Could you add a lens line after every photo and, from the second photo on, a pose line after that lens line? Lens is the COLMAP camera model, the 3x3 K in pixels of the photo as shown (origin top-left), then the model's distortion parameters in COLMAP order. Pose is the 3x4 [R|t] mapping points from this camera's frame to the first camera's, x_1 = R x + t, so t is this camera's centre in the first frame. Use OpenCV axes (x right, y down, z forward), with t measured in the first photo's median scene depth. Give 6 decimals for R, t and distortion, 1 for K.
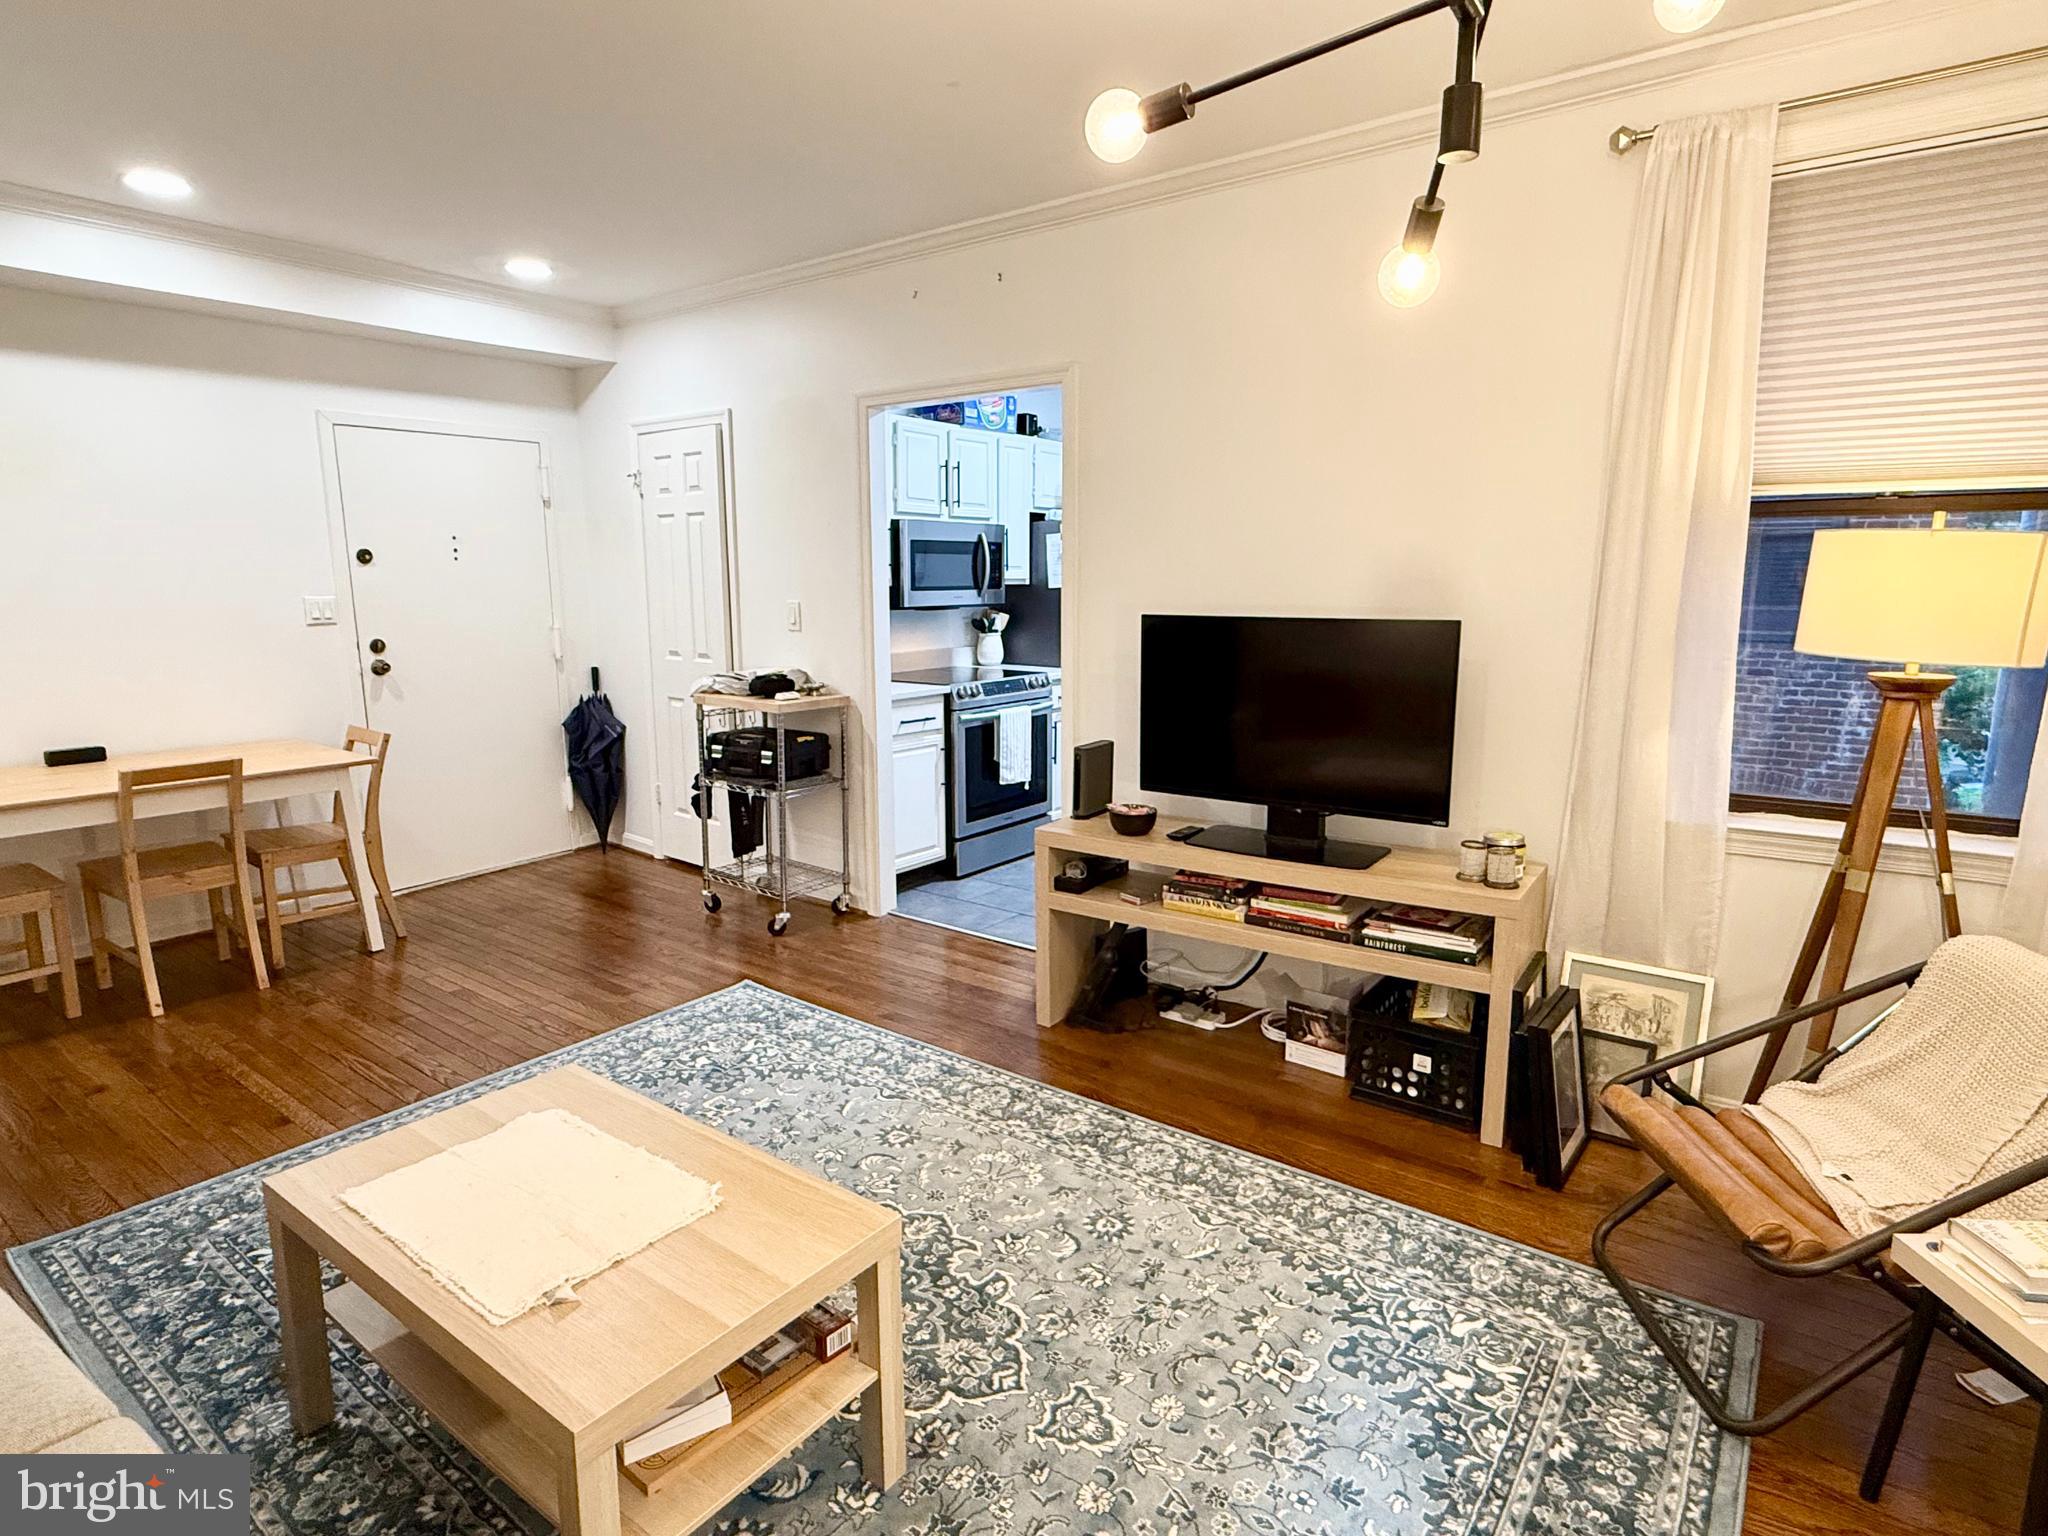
lens RADIAL K [[1115.5, 0, 1024.0], [0, 1115.5, 768.0], [0, 0, 1]] dist [-0.000123, 0.000019]
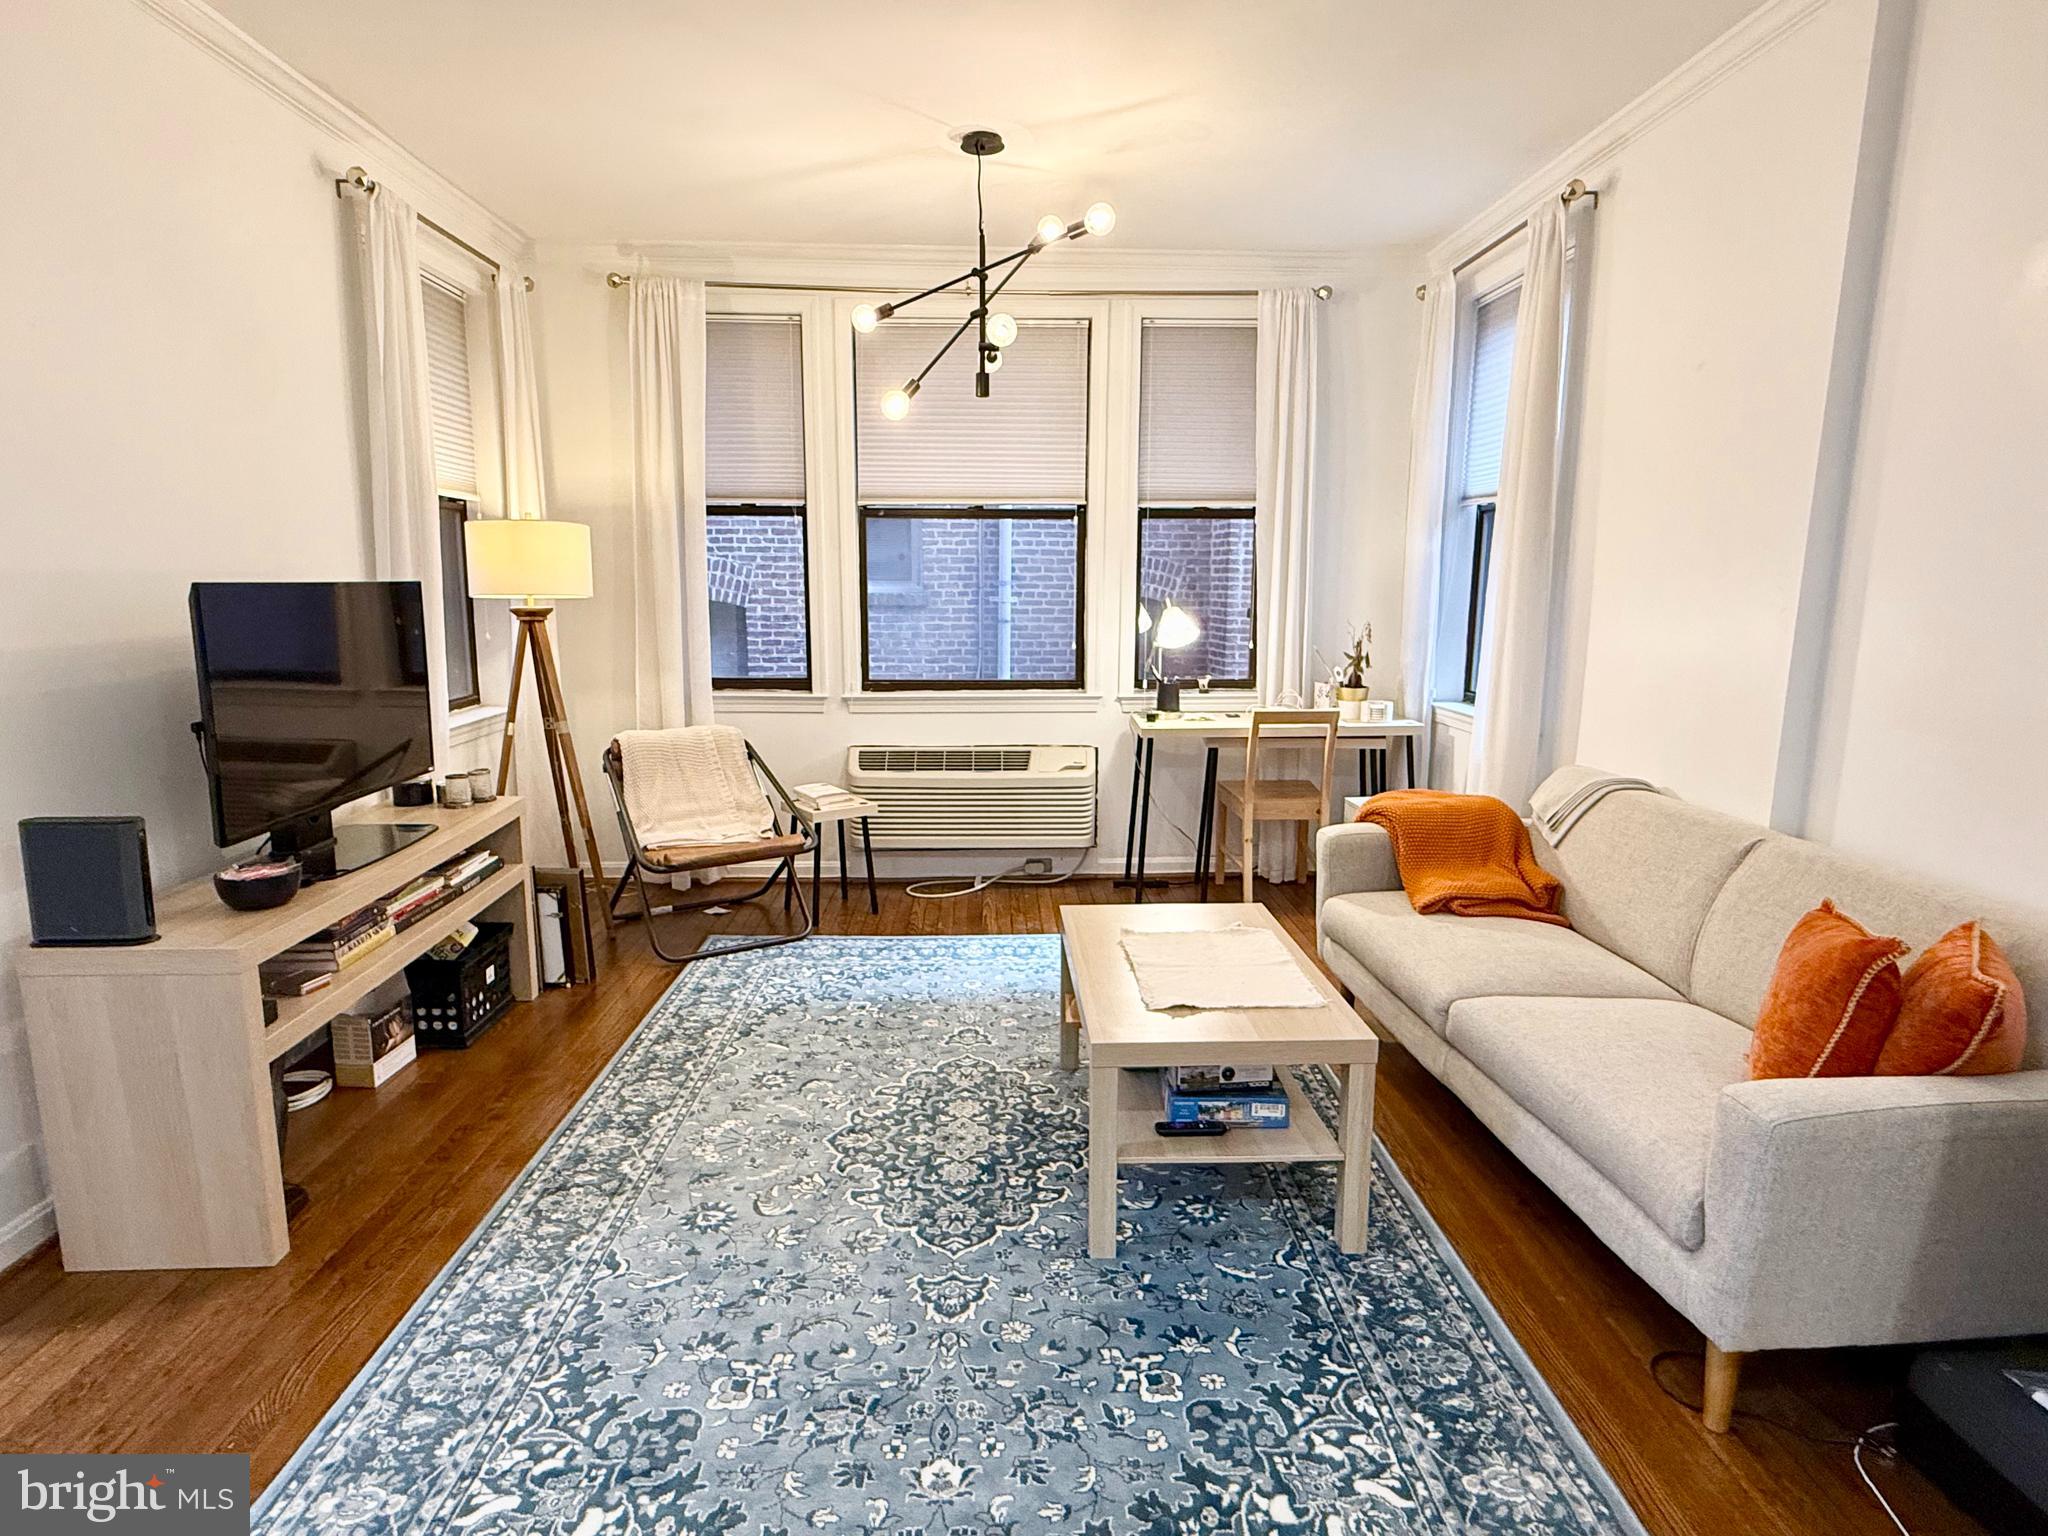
lens RADIAL K [[1115.5, 0, 1024.0], [0, 1115.5, 768.0], [0, 0, 1]] dist [-0.000123, 0.000019]
pose [[-0.628146, -0.129642, 0.767220, -0.731247], [0.132369, 0.953845, 0.269551, -0.148755], [-0.766754, 0.270873, -0.581993, 1.055775]]
